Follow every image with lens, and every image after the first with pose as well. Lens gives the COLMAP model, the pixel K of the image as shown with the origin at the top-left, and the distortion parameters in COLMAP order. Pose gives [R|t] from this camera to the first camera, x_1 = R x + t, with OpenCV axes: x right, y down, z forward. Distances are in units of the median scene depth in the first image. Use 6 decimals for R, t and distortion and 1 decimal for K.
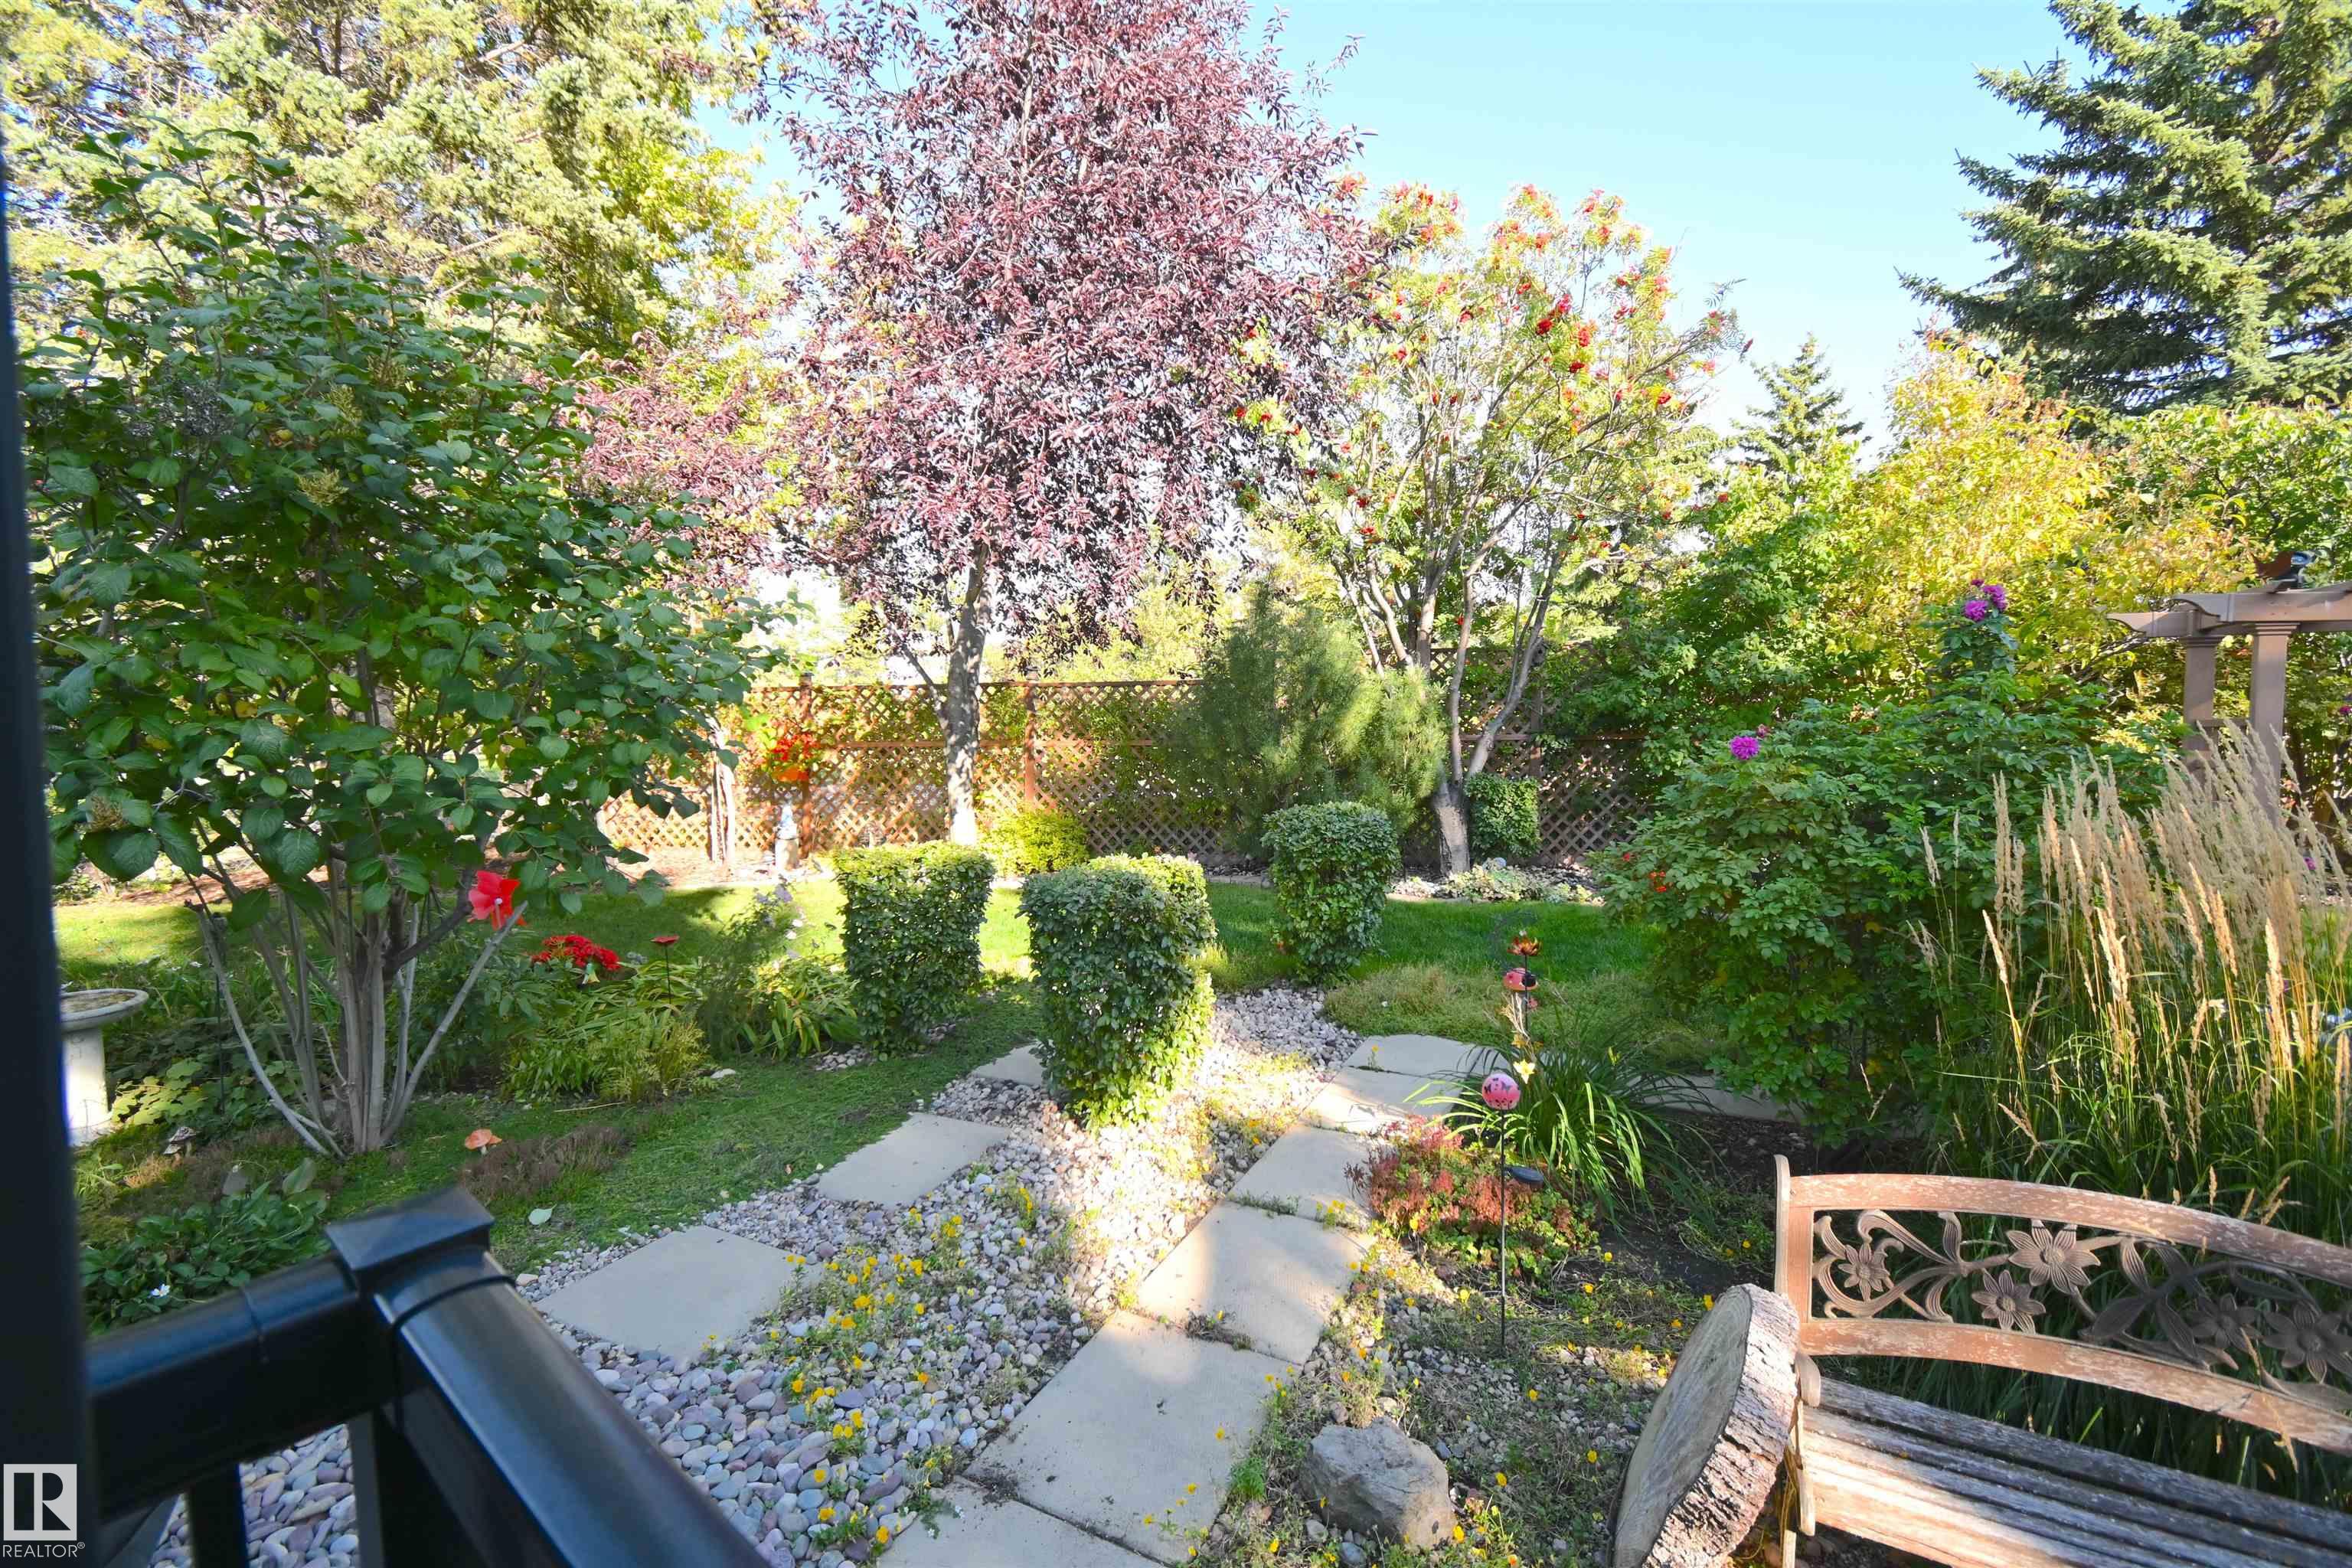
lens RADIAL K [[1004.2, 0, 1183.3], [0, 1004.2, 792.1], [0, 0, 1]] dist [-0.000013, -0.000959]
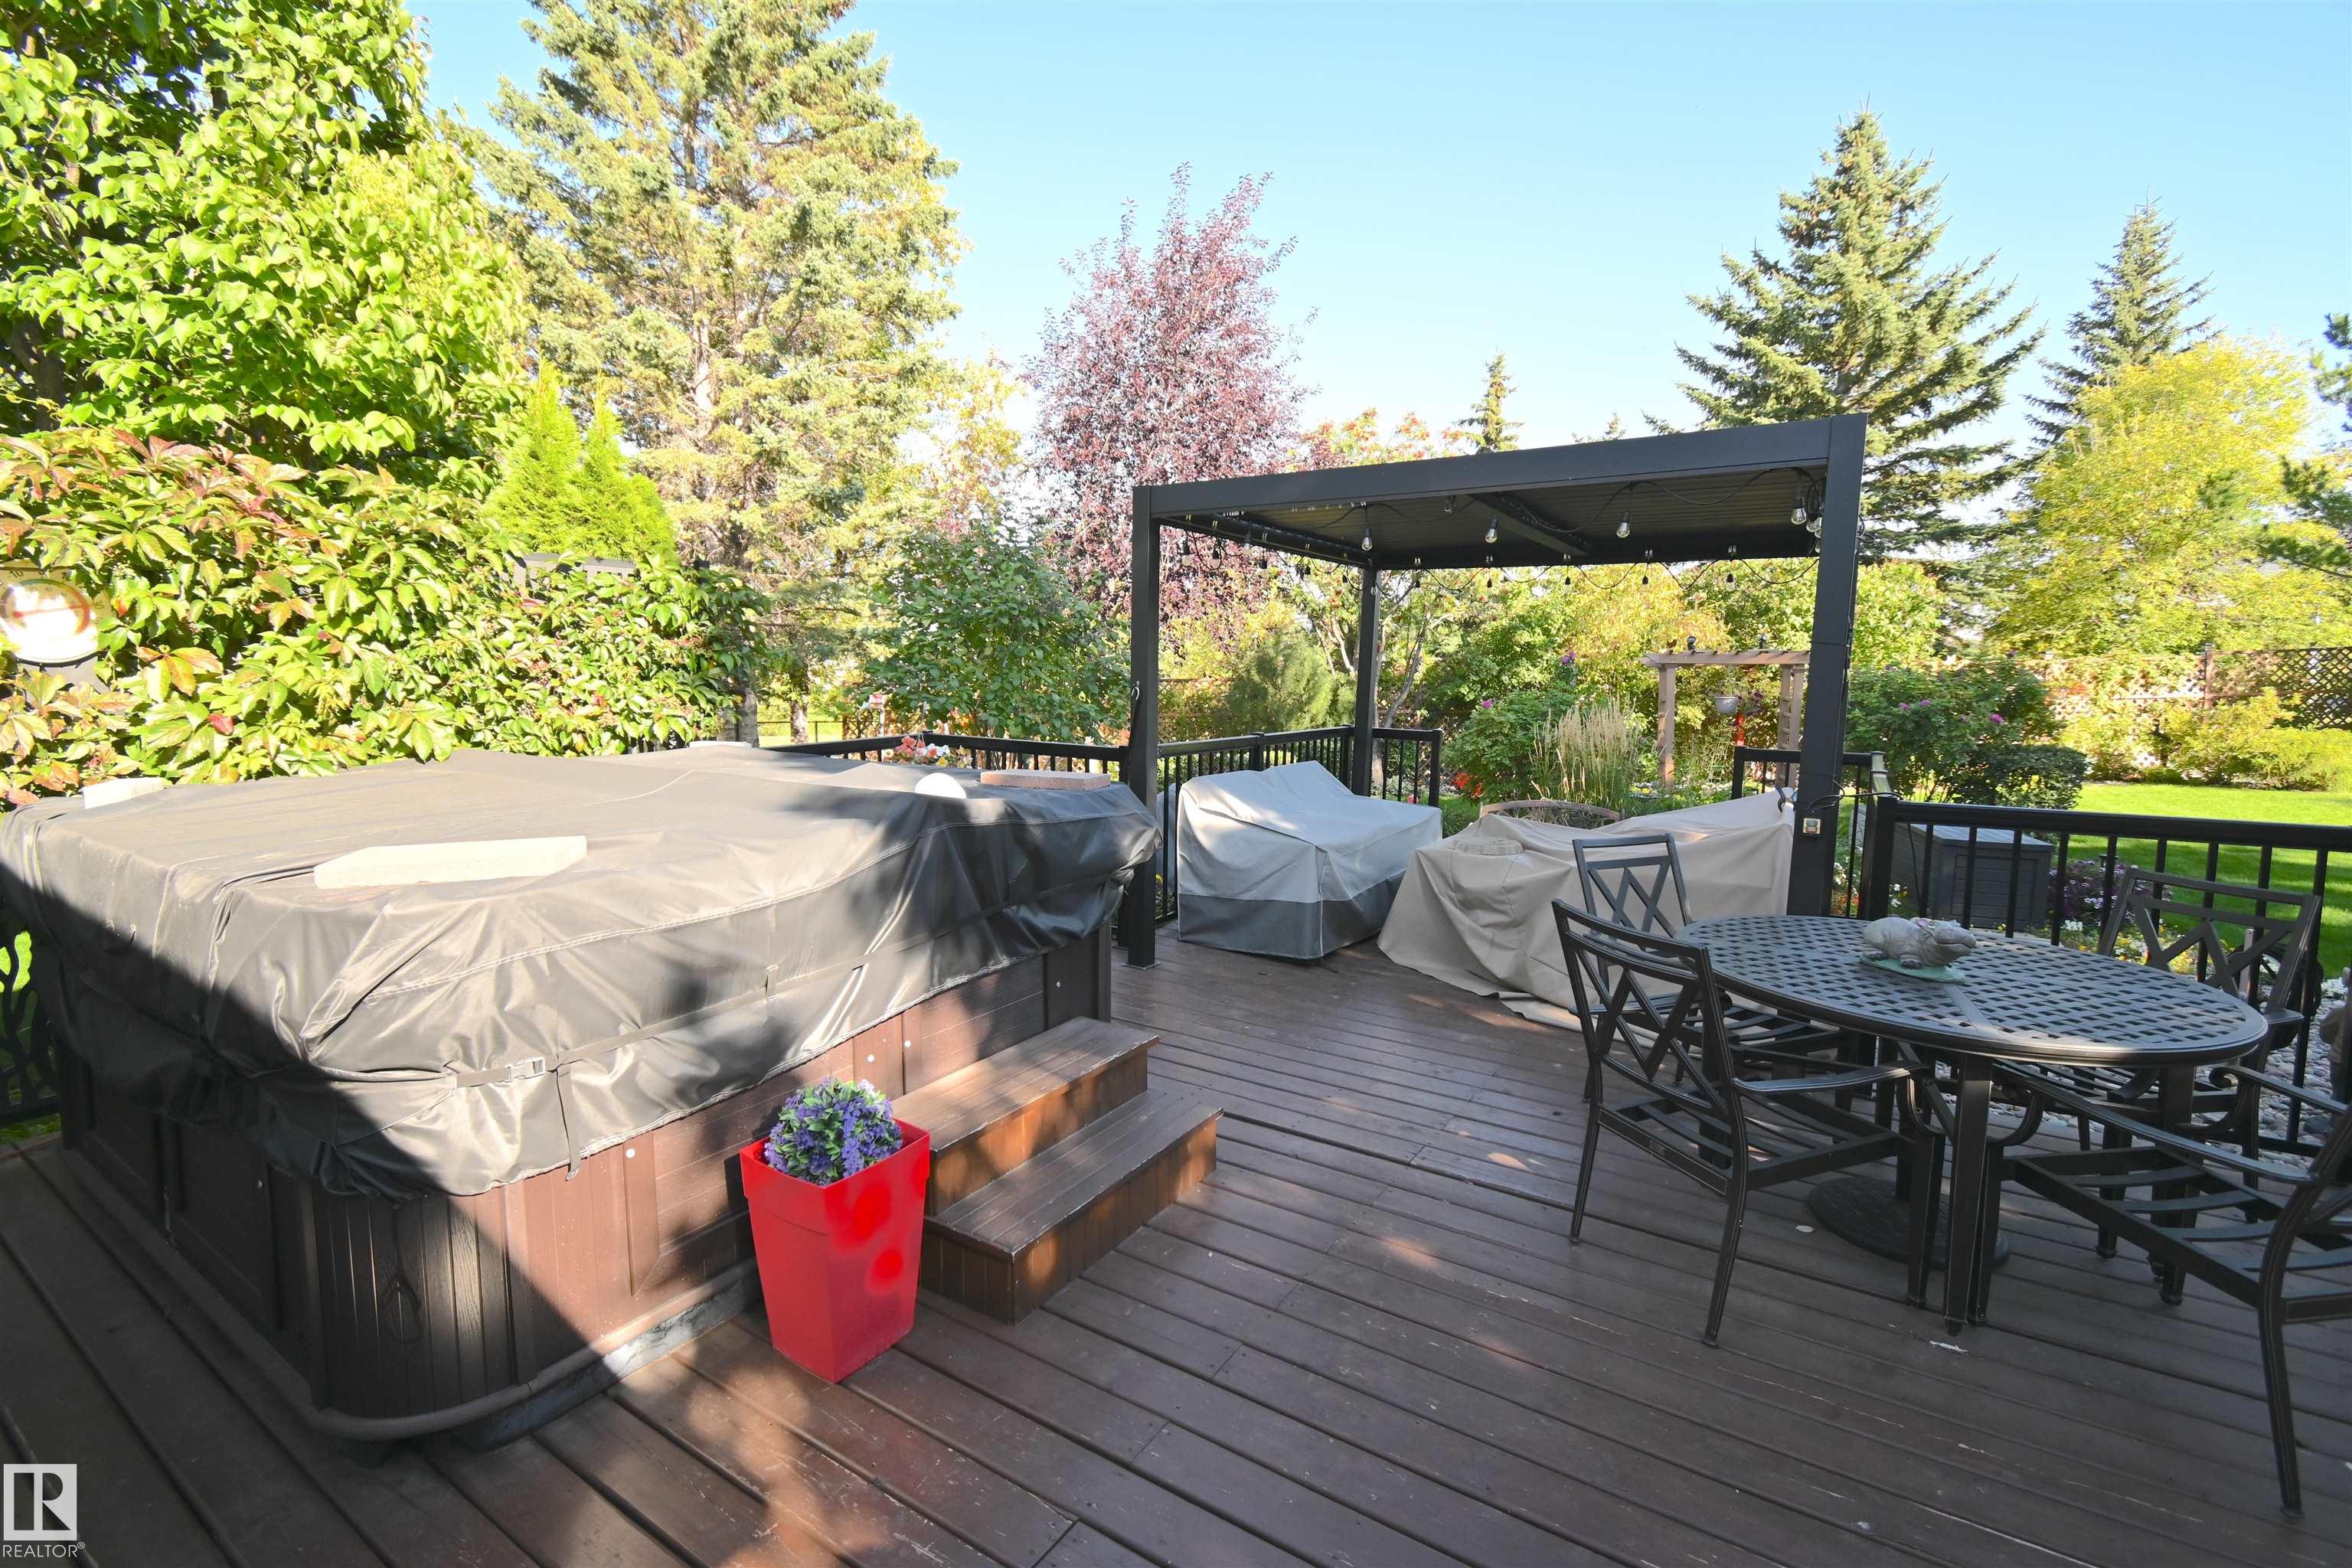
lens RADIAL K [[1004.2, 0, 1183.3], [0, 1004.2, 792.1], [0, 0, 1]] dist [-0.000013, -0.000959]
pose [[0.993538, -0.005041, 0.113391, -0.183866], [0.004144, 0.999958, 0.008141, 0.050535], [-0.113427, -0.007619, 0.993517, -0.503186]]
